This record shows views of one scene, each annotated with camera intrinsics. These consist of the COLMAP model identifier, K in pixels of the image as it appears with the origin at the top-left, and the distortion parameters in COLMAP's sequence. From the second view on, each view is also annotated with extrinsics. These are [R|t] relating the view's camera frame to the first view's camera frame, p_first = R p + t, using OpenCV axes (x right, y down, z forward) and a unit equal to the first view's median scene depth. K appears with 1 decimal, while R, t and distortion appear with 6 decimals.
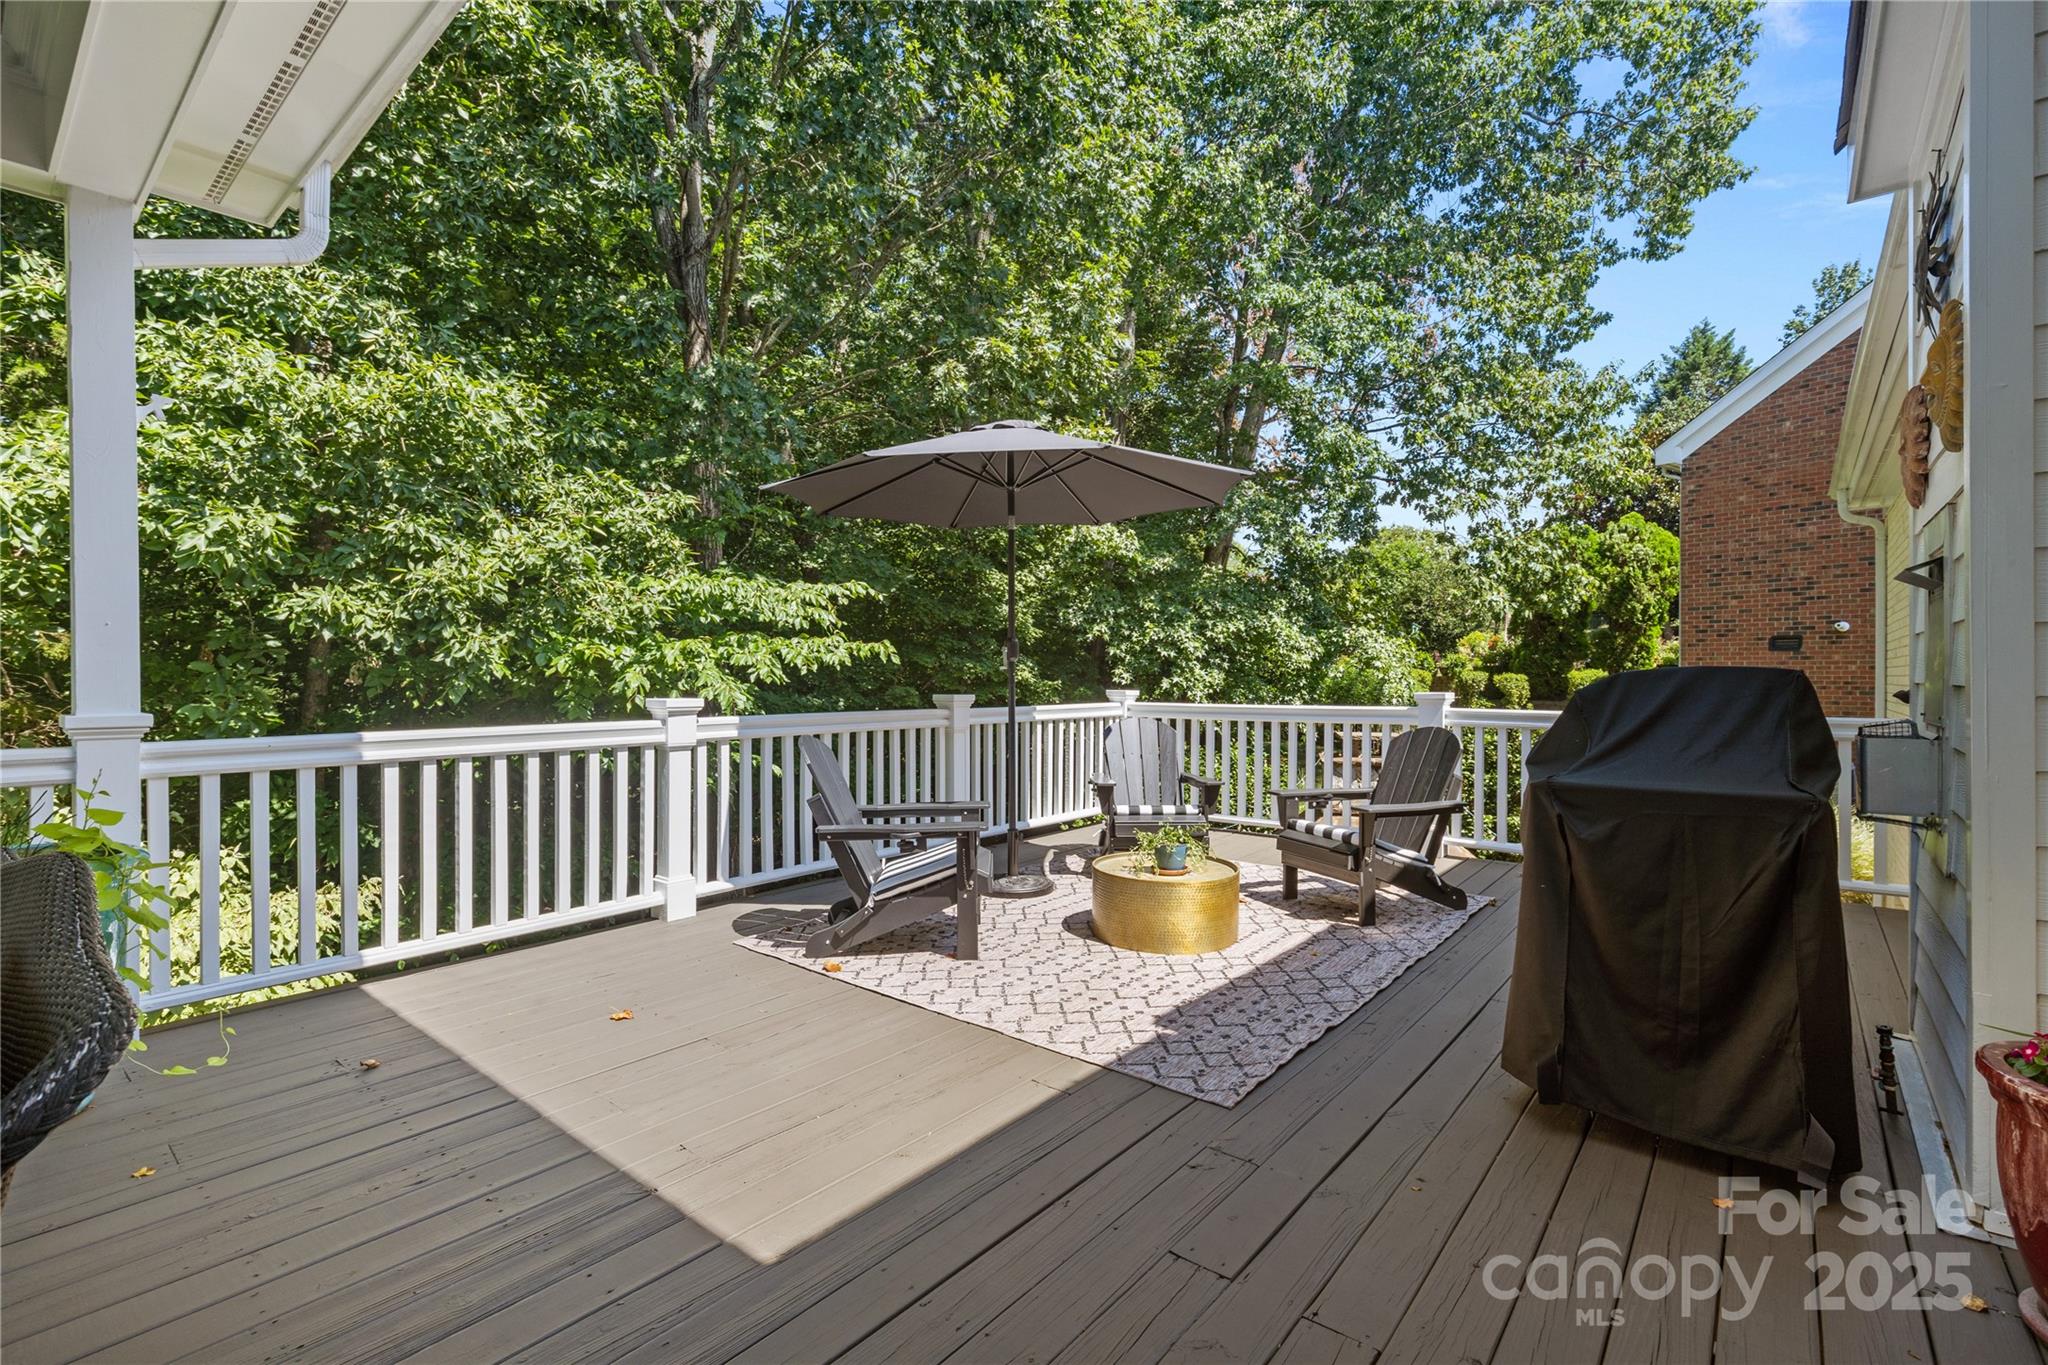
lens RADIAL K [[918.3, 0, 1024.2], [0, 918.3, 681.2], [0, 0, 1]] dist [0.008783, 0.000174]
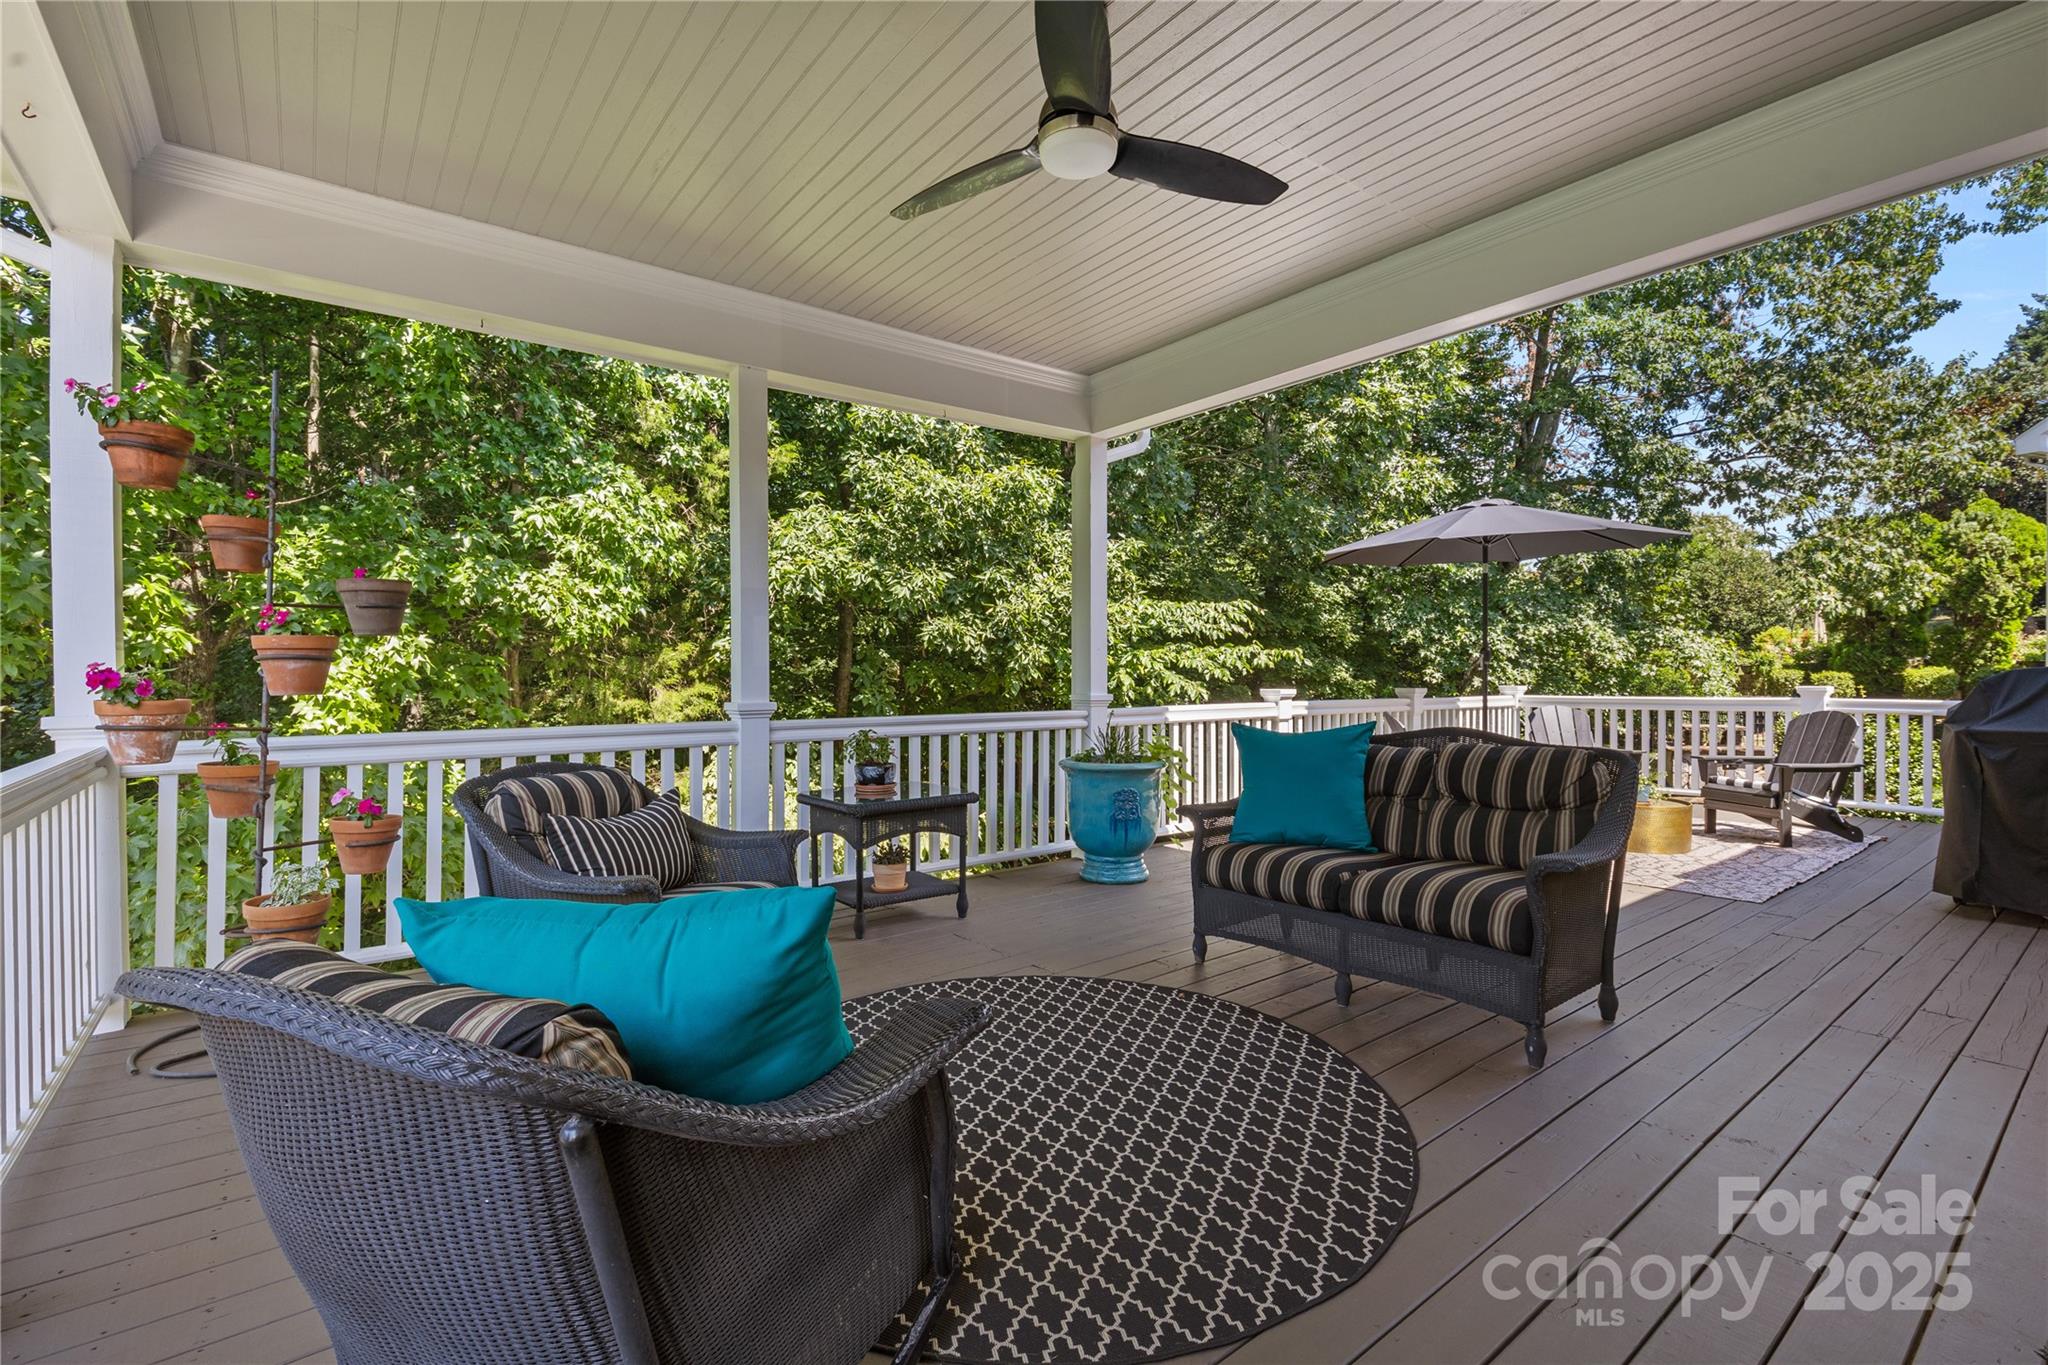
lens RADIAL K [[918.3, 0, 1027.6], [0, 918.3, 680.0], [0, 0, 1]] dist [0.008783, 0.000174]
pose [[0.977353, -0.002351, -0.211604, -0.136299], [0.001910, 0.999996, -0.002291, 0.001537], [0.211608, 0.001835, 0.977353, -0.188414]]
